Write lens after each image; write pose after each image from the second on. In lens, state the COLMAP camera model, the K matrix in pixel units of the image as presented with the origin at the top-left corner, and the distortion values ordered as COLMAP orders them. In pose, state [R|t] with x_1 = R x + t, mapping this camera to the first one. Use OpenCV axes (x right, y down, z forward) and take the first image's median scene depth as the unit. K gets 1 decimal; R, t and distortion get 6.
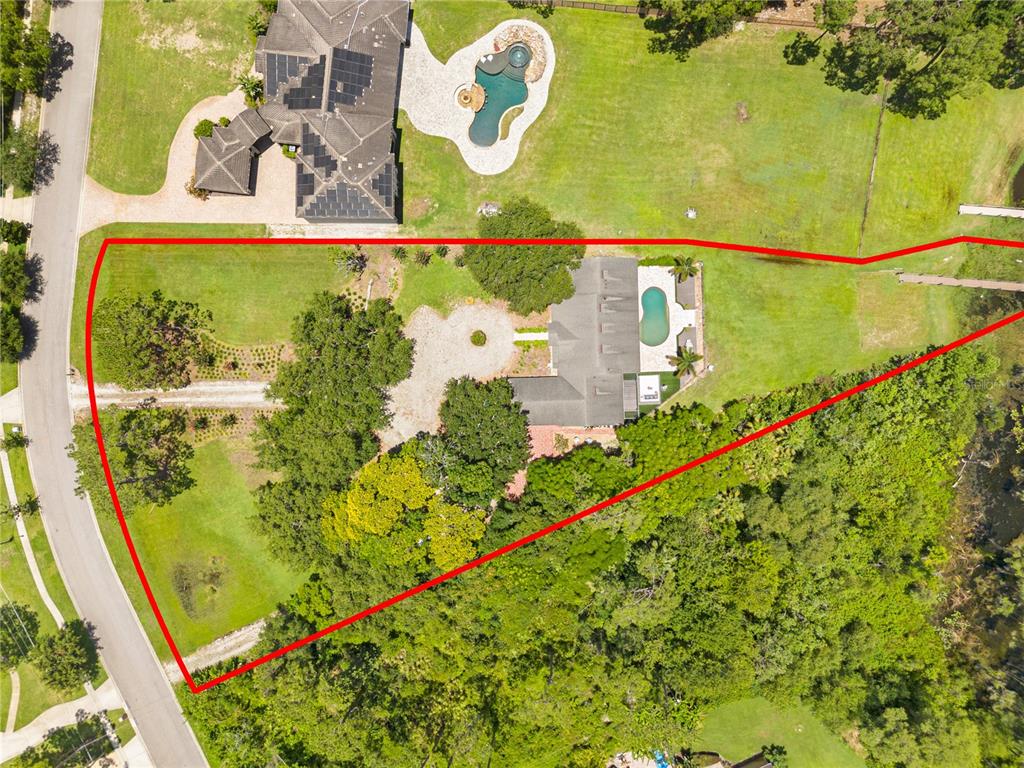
lens RADIAL K [[770.4, 0, 518.4], [0, 770.4, 380.8], [0, 0, 1]] dist [0.027165, -0.004956]
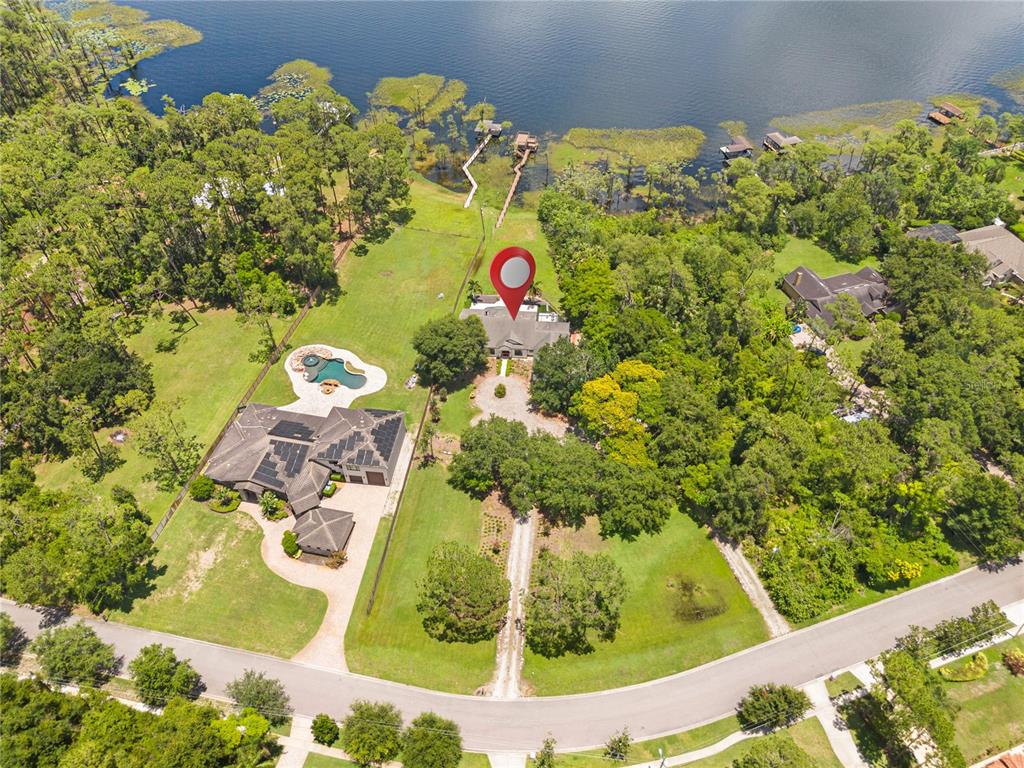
lens RADIAL K [[791.3, 0, 515.7], [0, 791.3, 354.9], [0, 0, 1]] dist [0.028620, -0.008154]
pose [[0.116148, -0.652916, 0.748472, -1.047978], [0.993160, 0.067294, -0.095416, 0.101022], [0.011931, 0.754435, 0.656266, 0.019595]]
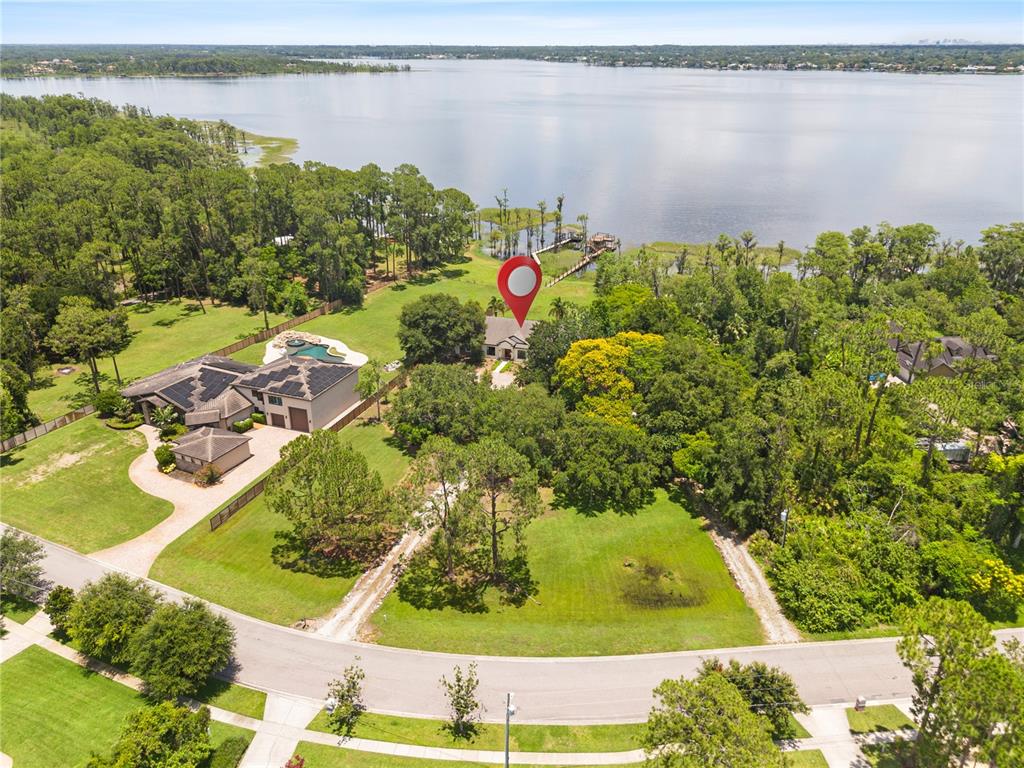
lens RADIAL K [[770.4, 0, 518.4], [0, 770.4, 380.8], [0, 0, 1]] dist [0.027165, -0.004956]
pose [[0.340167, -0.345982, 0.874404, -1.019608], [0.940333, 0.132820, -0.313261, 0.342643], [-0.007756, 0.928793, 0.370519, 0.565151]]
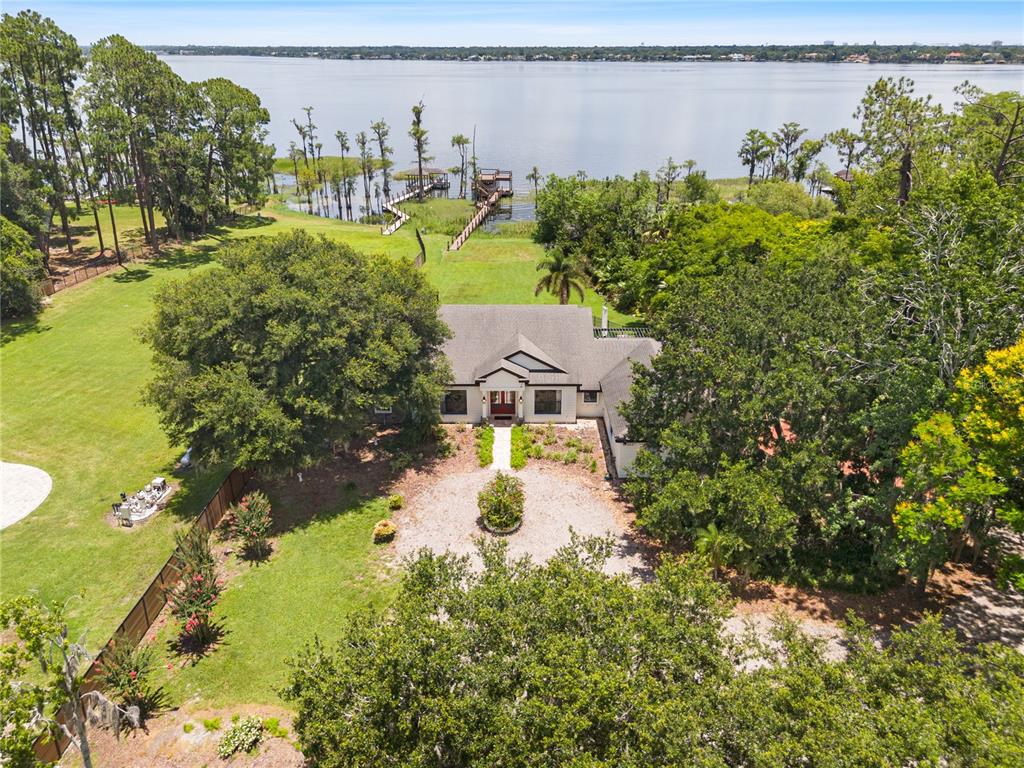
lens RADIAL K [[770.4, 0, 518.4], [0, 770.4, 380.8], [0, 0, 1]] dist [0.027165, -0.004956]
pose [[0.024564, -0.365022, 0.930675, -0.339590], [0.999689, 0.005059, -0.024401, -0.038796], [0.004199, 0.930985, 0.365033, 0.808589]]
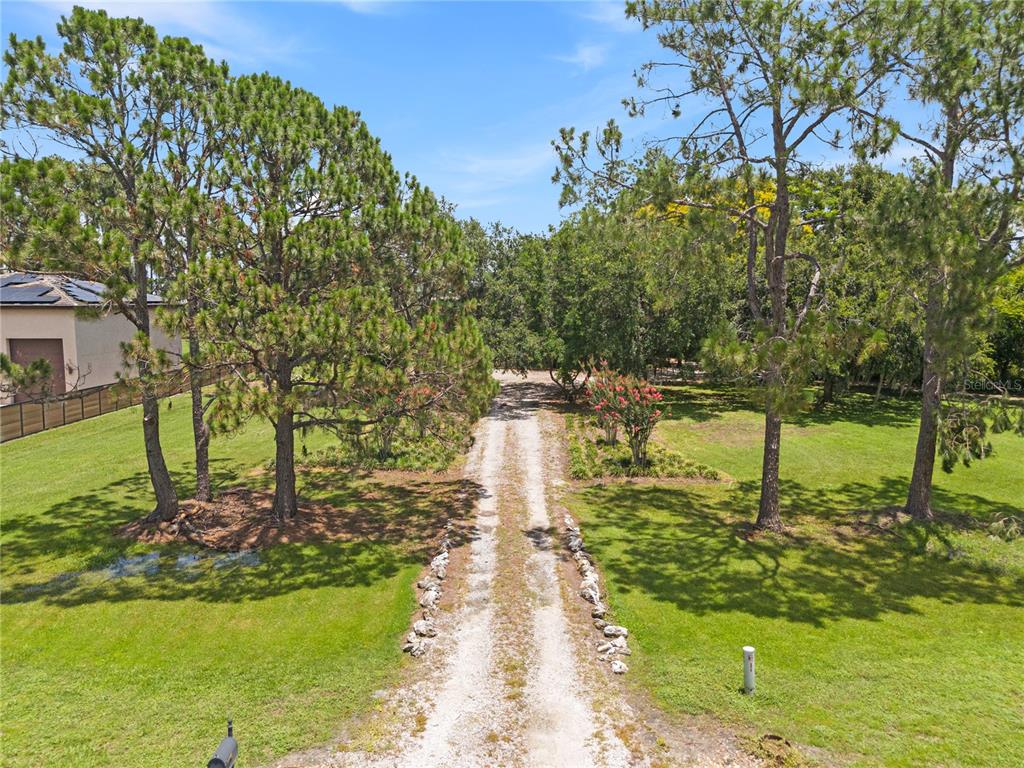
lens RADIAL K [[770.4, 0, 518.4], [0, 770.4, 380.8], [0, 0, 1]] dist [0.027165, -0.004956]
pose [[0.019867, -0.084299, 0.996242, -0.651220], [0.999782, -0.004777, -0.020342, 0.023594], [0.006474, 0.996429, 0.084186, 0.954104]]
